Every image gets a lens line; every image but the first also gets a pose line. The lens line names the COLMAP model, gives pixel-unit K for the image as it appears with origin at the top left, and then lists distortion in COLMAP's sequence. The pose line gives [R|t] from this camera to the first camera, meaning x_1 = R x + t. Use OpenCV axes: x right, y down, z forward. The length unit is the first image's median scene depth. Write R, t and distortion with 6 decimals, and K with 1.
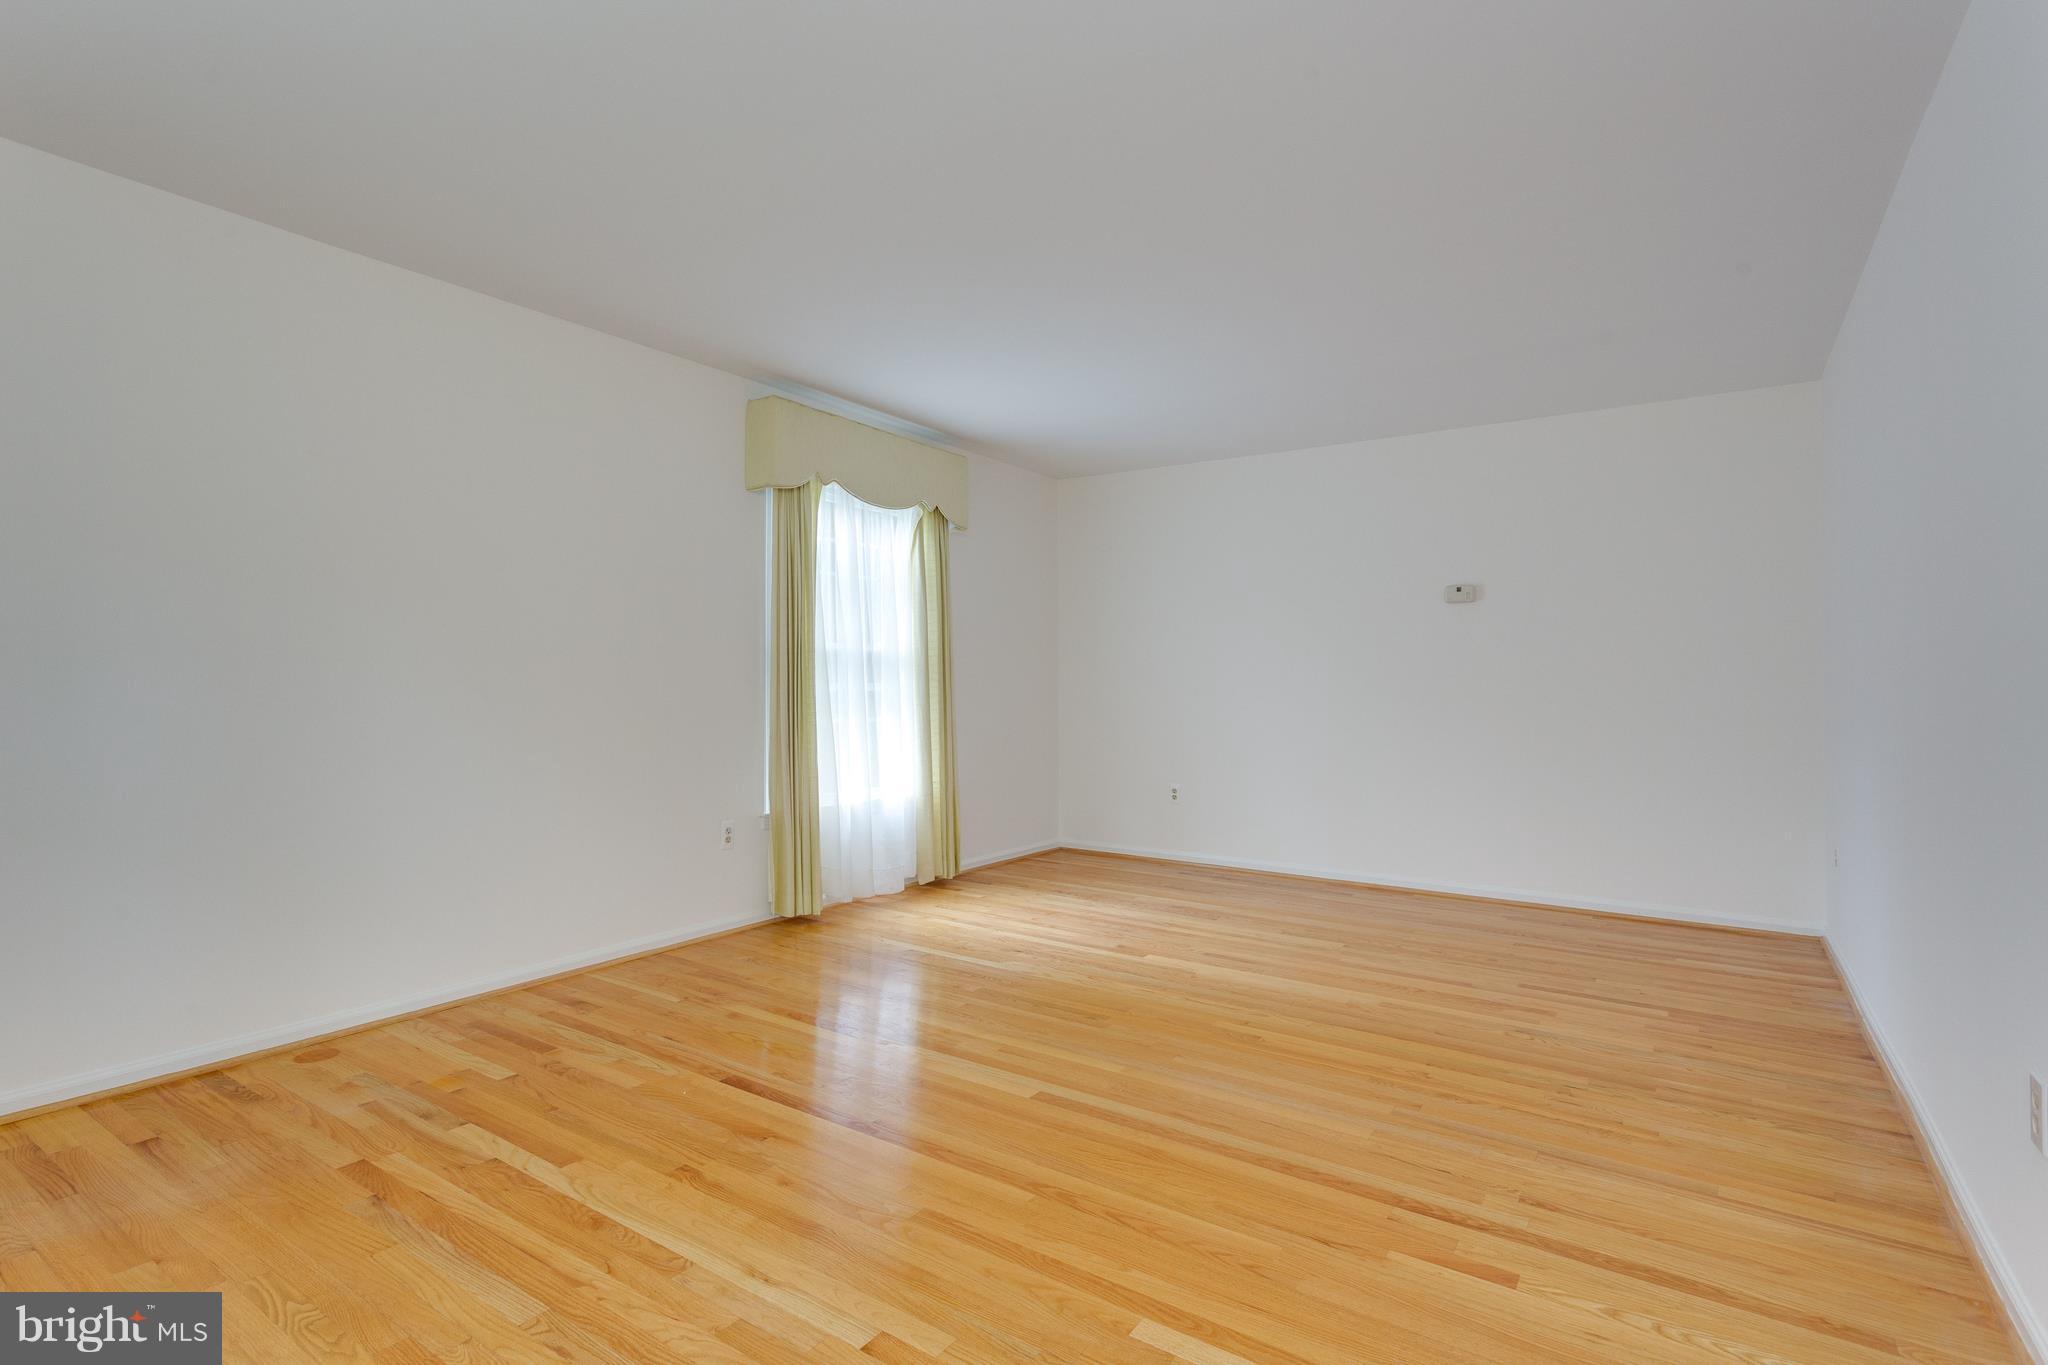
lens RADIAL K [[995.6, 0, 1024.0], [0, 995.6, 682.5], [0, 0, 1]] dist [0.002249, -0.000101]
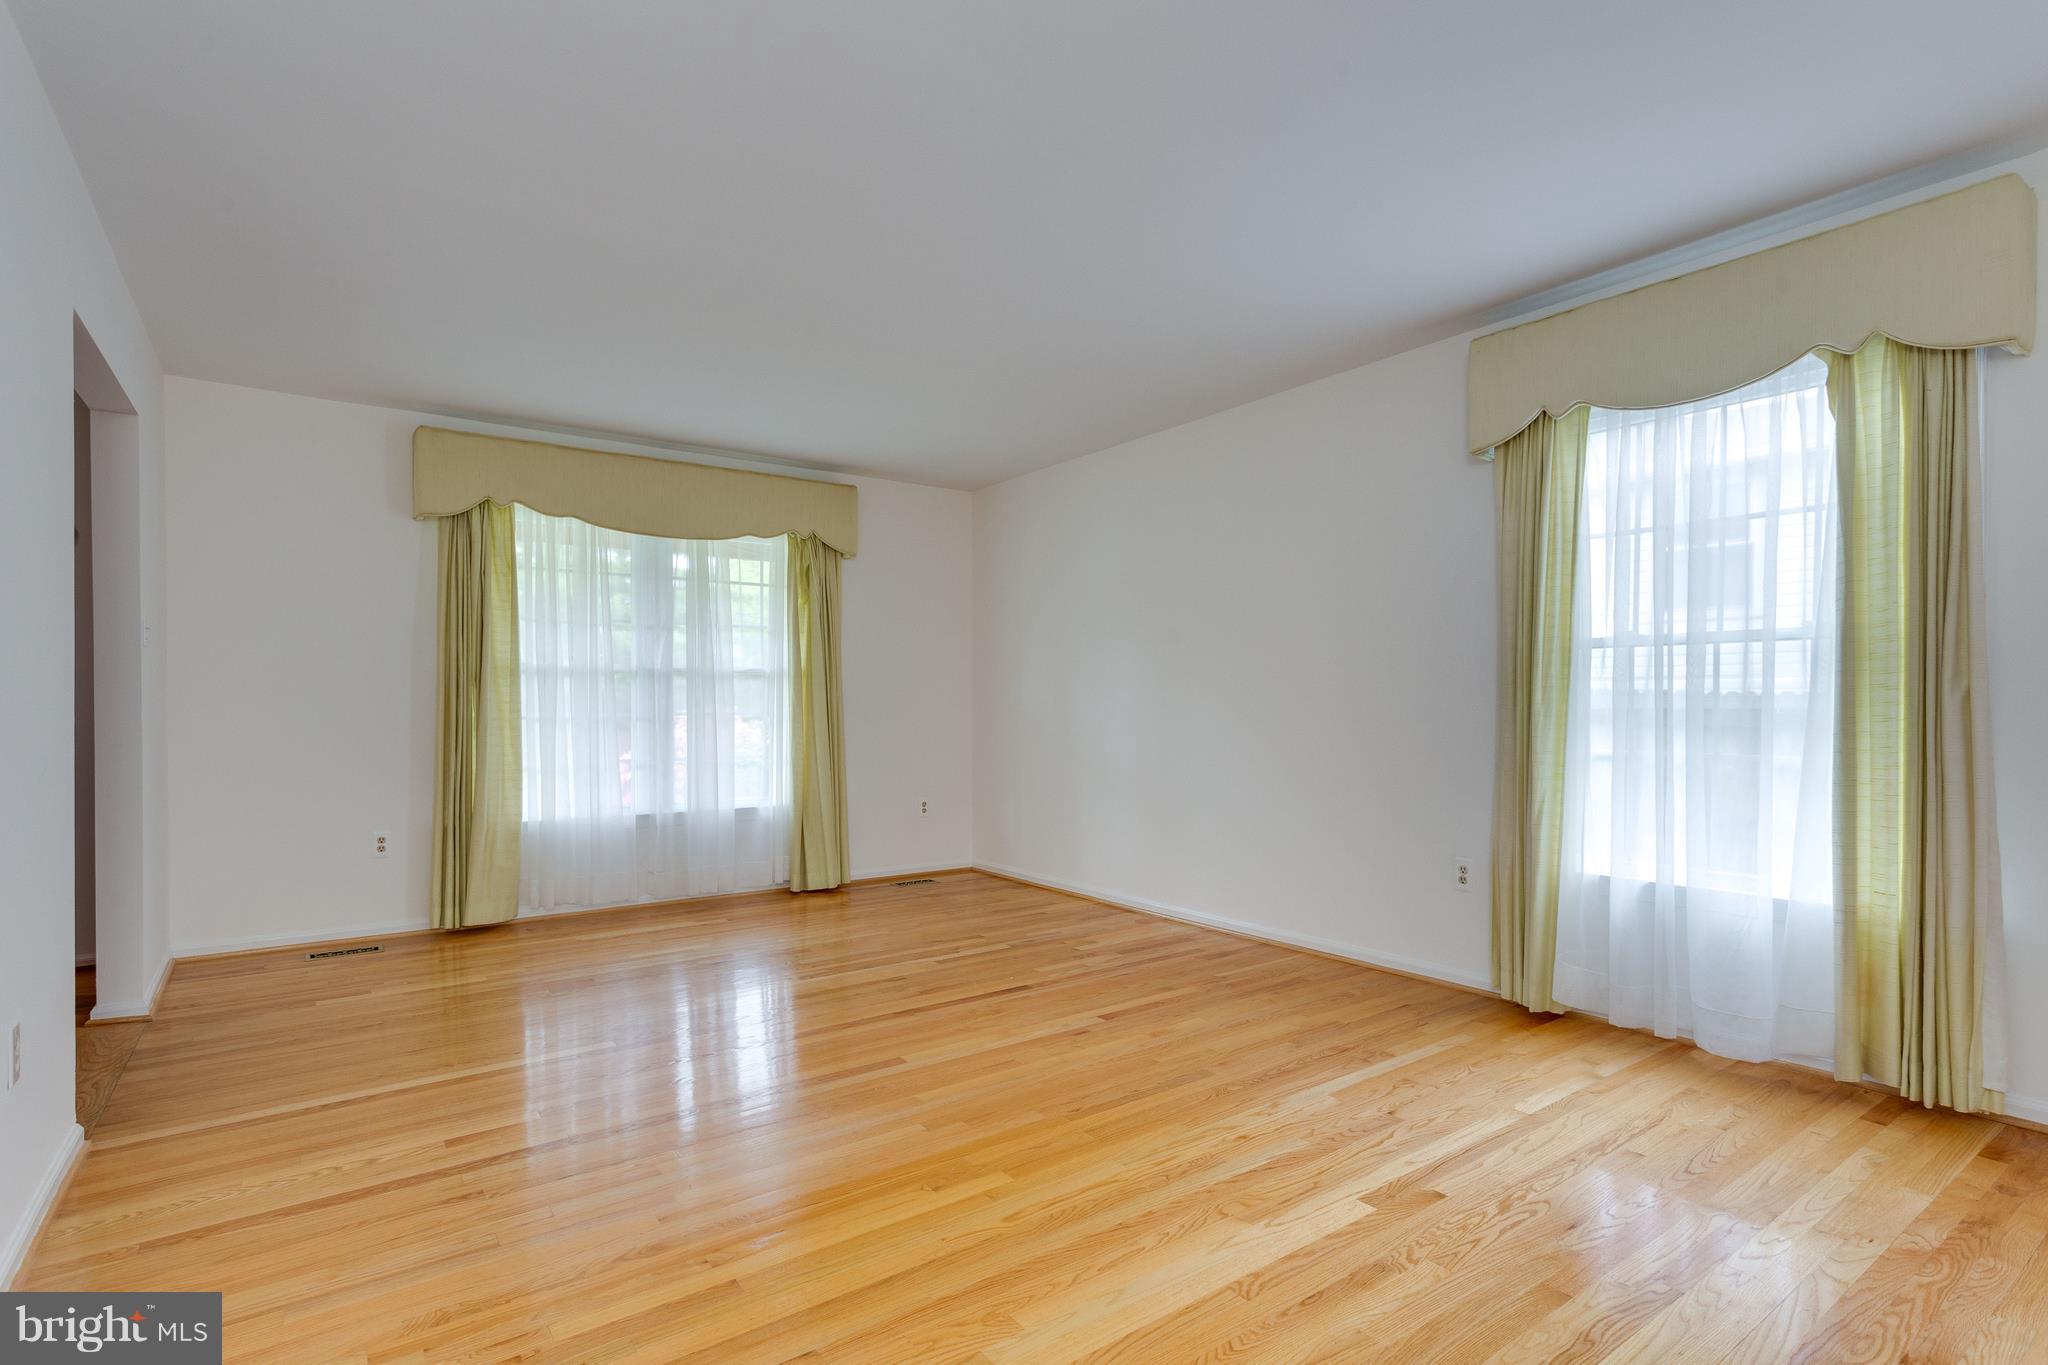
lens RADIAL K [[995.6, 0, 1024.0], [0, 995.6, 682.5], [0, 0, 1]] dist [0.002249, -0.000101]
pose [[-0.333574, -0.017079, -0.942569, 0.990553], [0.002001, 0.999821, -0.018825, 0.004509], [0.942722, -0.008165, -0.333480, 1.435776]]
